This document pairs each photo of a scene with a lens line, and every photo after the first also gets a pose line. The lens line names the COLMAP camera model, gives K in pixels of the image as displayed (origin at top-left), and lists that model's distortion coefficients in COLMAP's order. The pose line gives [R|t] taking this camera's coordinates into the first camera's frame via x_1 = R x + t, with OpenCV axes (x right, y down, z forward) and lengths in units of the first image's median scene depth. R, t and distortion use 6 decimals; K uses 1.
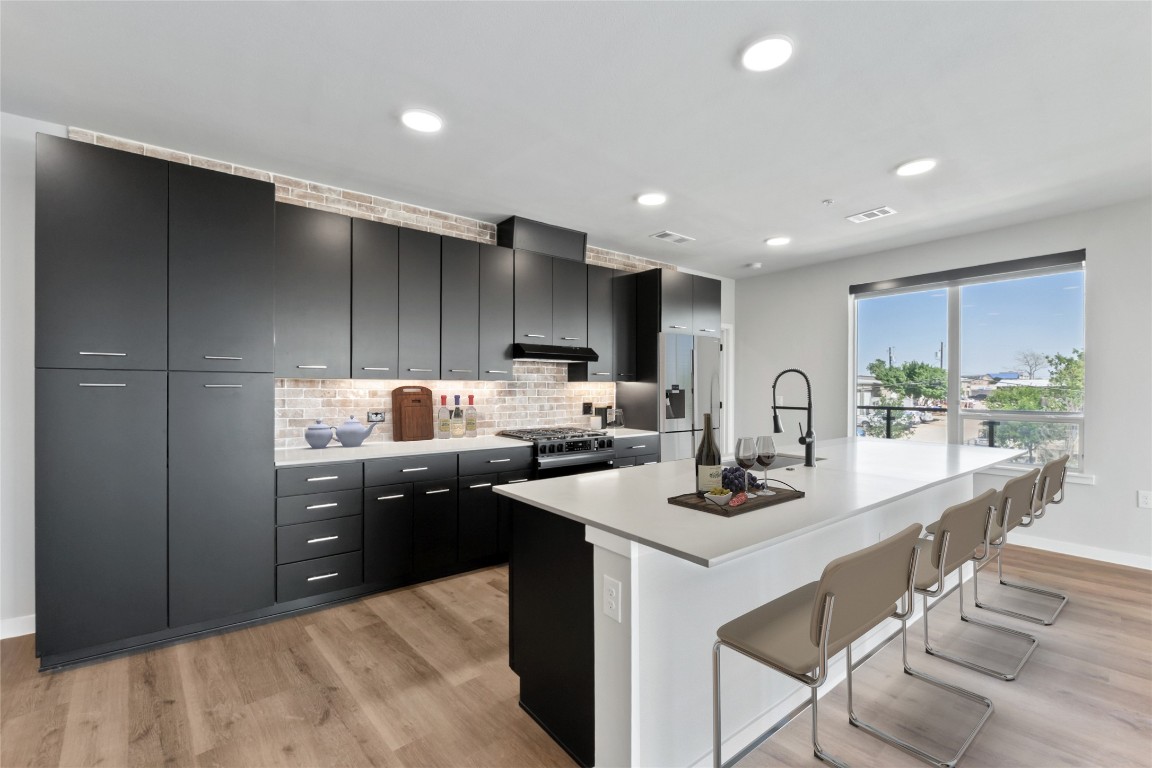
lens RADIAL K [[532.5, 0, 576.8], [0, 532.5, 384.0], [0, 0, 1]] dist [0.000076, 0.000031]
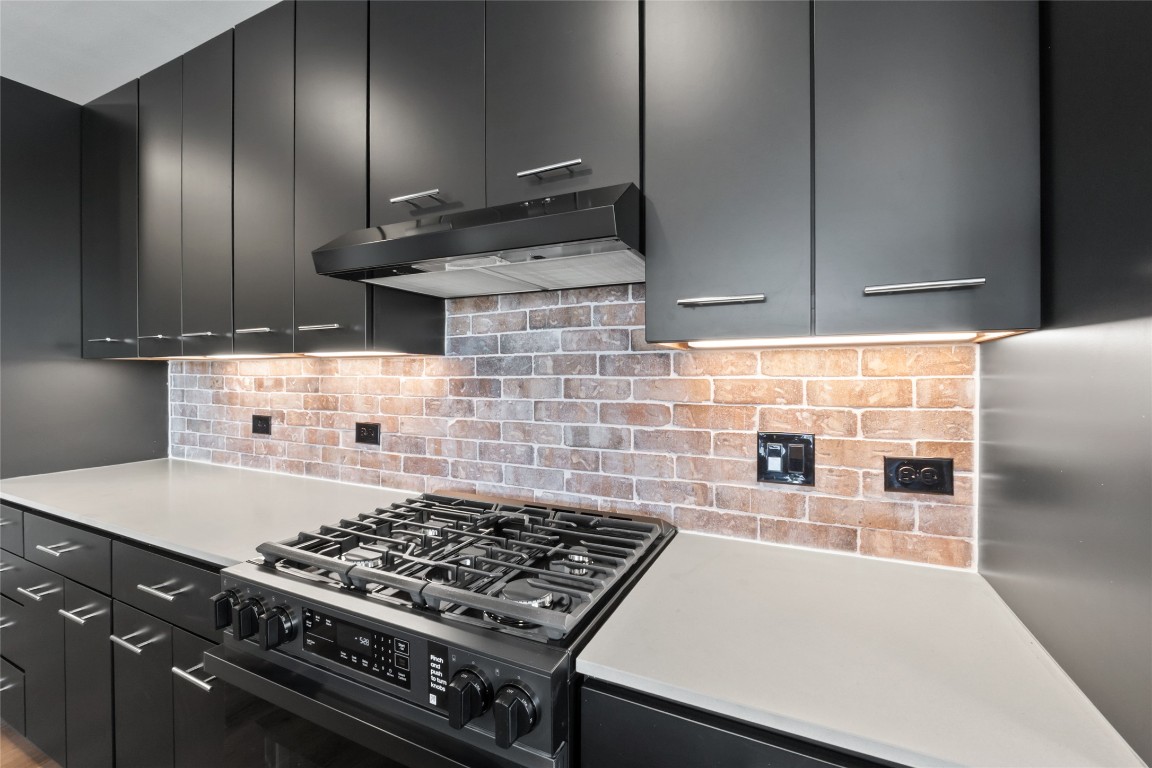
lens RADIAL K [[484.6, 0, 579.3], [0, 484.6, 379.2], [0, 0, 1]] dist [-0.000368, -0.000403]
pose [[0.423987, 0.000842, -0.905668, 0.192117], [0.002627, 0.999994, 0.002159, 0.010728], [0.905665, -0.003295, 0.423982, 0.898449]]
